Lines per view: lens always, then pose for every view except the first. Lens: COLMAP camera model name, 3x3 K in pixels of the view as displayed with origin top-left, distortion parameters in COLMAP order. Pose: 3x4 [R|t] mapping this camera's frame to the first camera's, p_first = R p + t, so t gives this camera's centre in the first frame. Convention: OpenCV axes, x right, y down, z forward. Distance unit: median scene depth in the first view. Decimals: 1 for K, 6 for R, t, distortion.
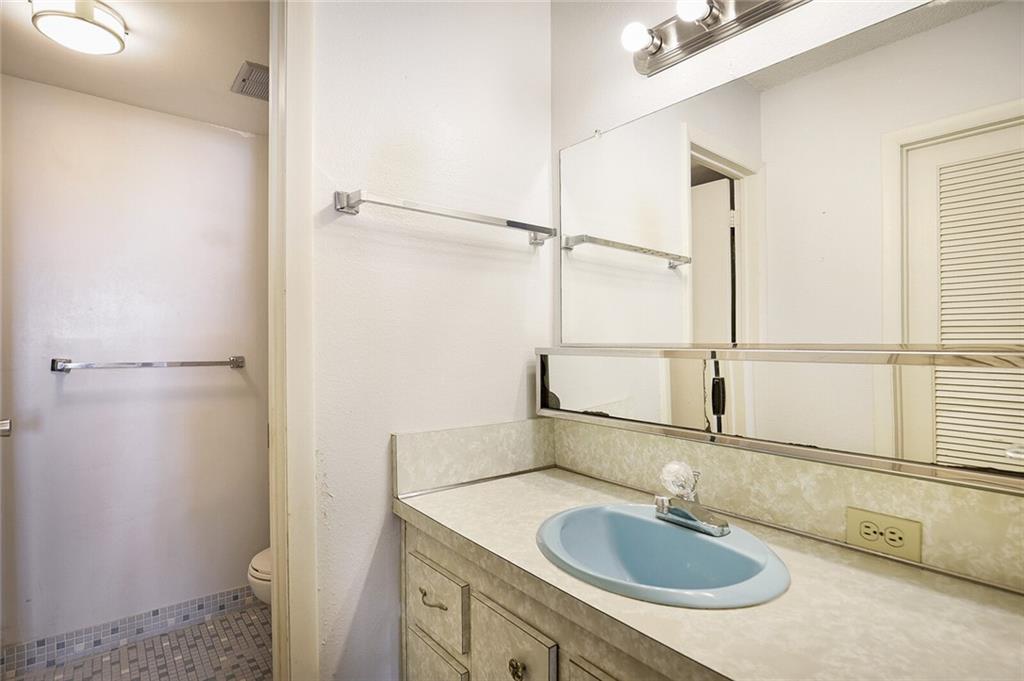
lens RADIAL K [[513.6, 0, 506.0], [0, 513.6, 343.9], [0, 0, 1]] dist [-0.002411, -0.000381]
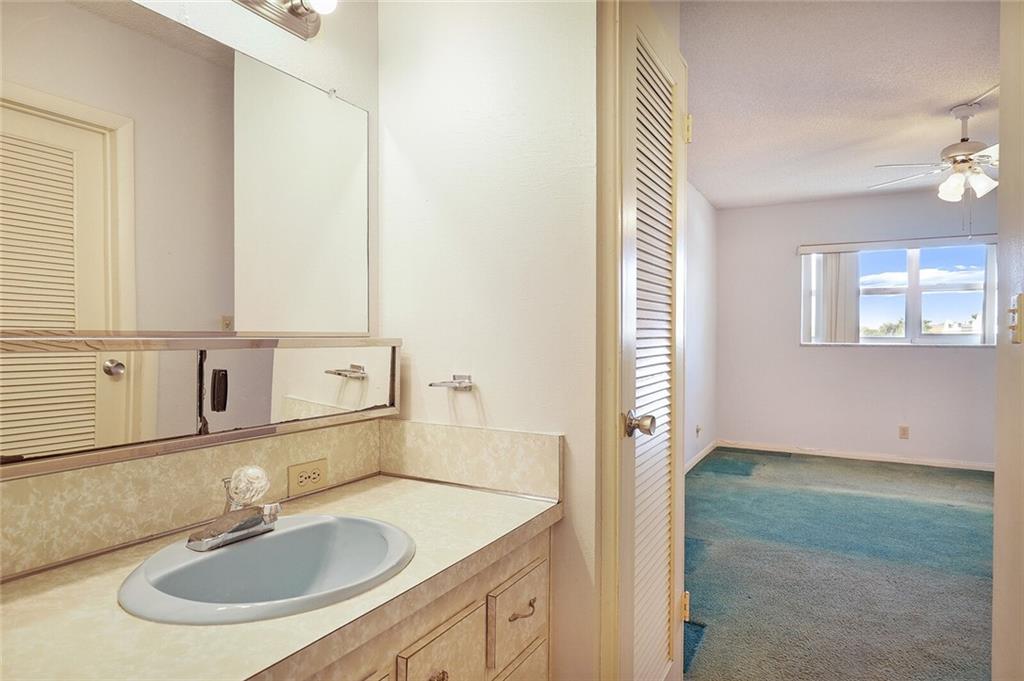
lens RADIAL K [[589.7, 0, 512.0], [0, 589.7, 340.5], [0, 0, 1]] dist [-0.005337, -0.000829]
pose [[-0.365864, -0.010847, 0.930605, -0.862969], [-0.005693, 0.999939, 0.009417, 0.004918], [-0.930651, -0.001853, -0.365903, 1.083816]]
